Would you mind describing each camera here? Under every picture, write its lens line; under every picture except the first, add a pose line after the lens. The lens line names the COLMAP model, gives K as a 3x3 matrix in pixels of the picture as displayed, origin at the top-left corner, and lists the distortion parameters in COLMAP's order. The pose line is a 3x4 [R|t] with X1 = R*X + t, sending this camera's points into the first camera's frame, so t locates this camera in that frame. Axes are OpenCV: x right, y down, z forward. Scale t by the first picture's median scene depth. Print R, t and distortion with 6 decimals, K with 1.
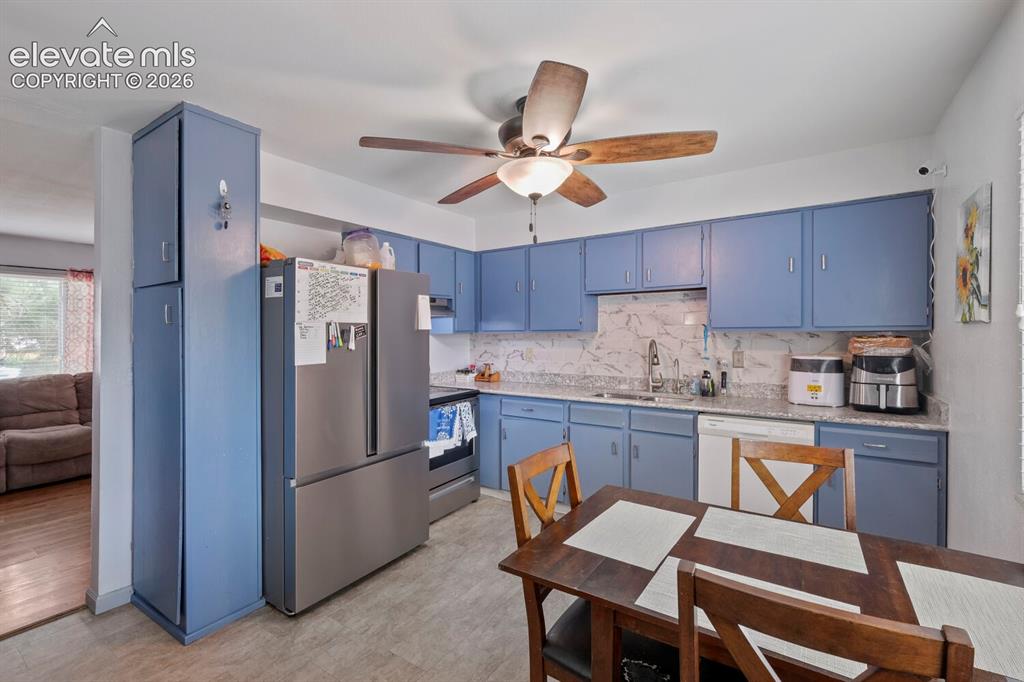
lens RADIAL K [[452.1, 0, 508.9], [0, 452.1, 328.2], [0, 0, 1]] dist [-0.003260, -0.000316]
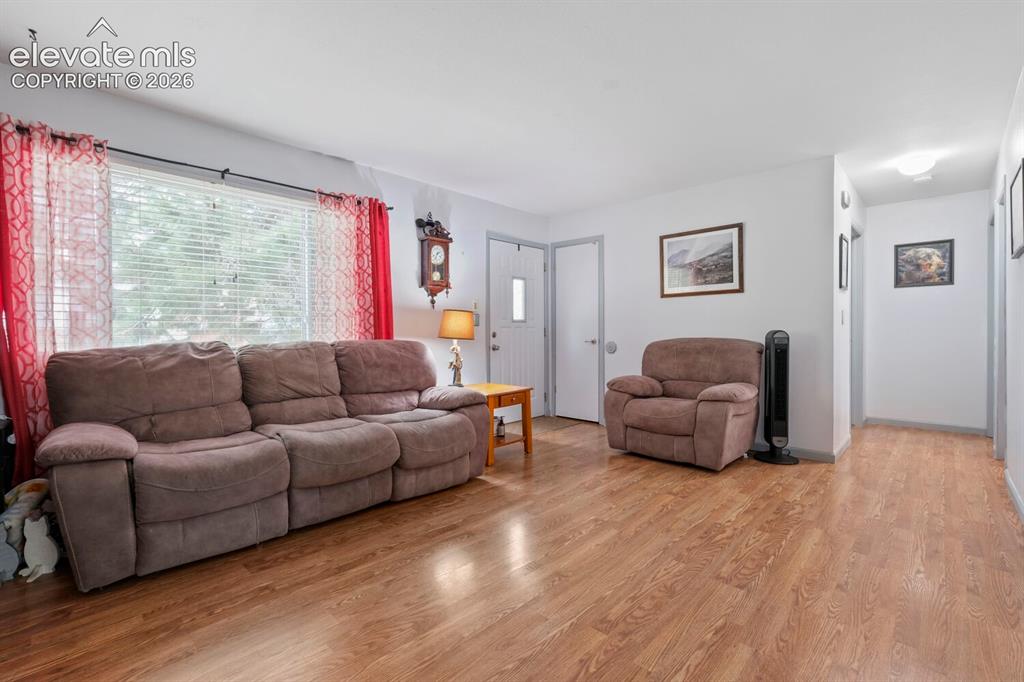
lens RADIAL K [[452.1, 0, 503.1], [0, 452.1, 332.4], [0, 0, 1]] dist [-0.003260, -0.000316]
pose [[0.982885, 0.002737, -0.184202, -0.775920], [-0.000017, 0.999891, 0.014768, 0.101697], [0.184222, -0.014512, 0.982777, 0.509228]]
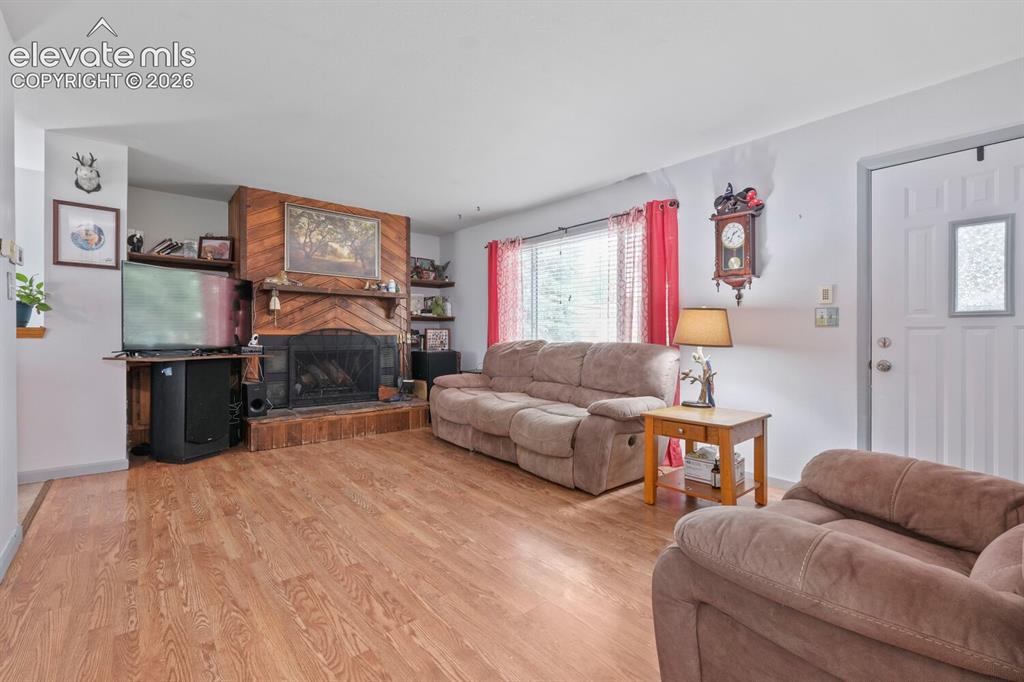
lens RADIAL K [[452.1, 0, 517.1], [0, 452.1, 338.3], [0, 0, 1]] dist [-0.003260, -0.000316]
pose [[-0.271615, 0.009770, -0.962356, -0.194080], [0.005258, 0.999949, 0.008667, 0.112569], [0.962392, -0.002706, -0.271653, 1.431405]]
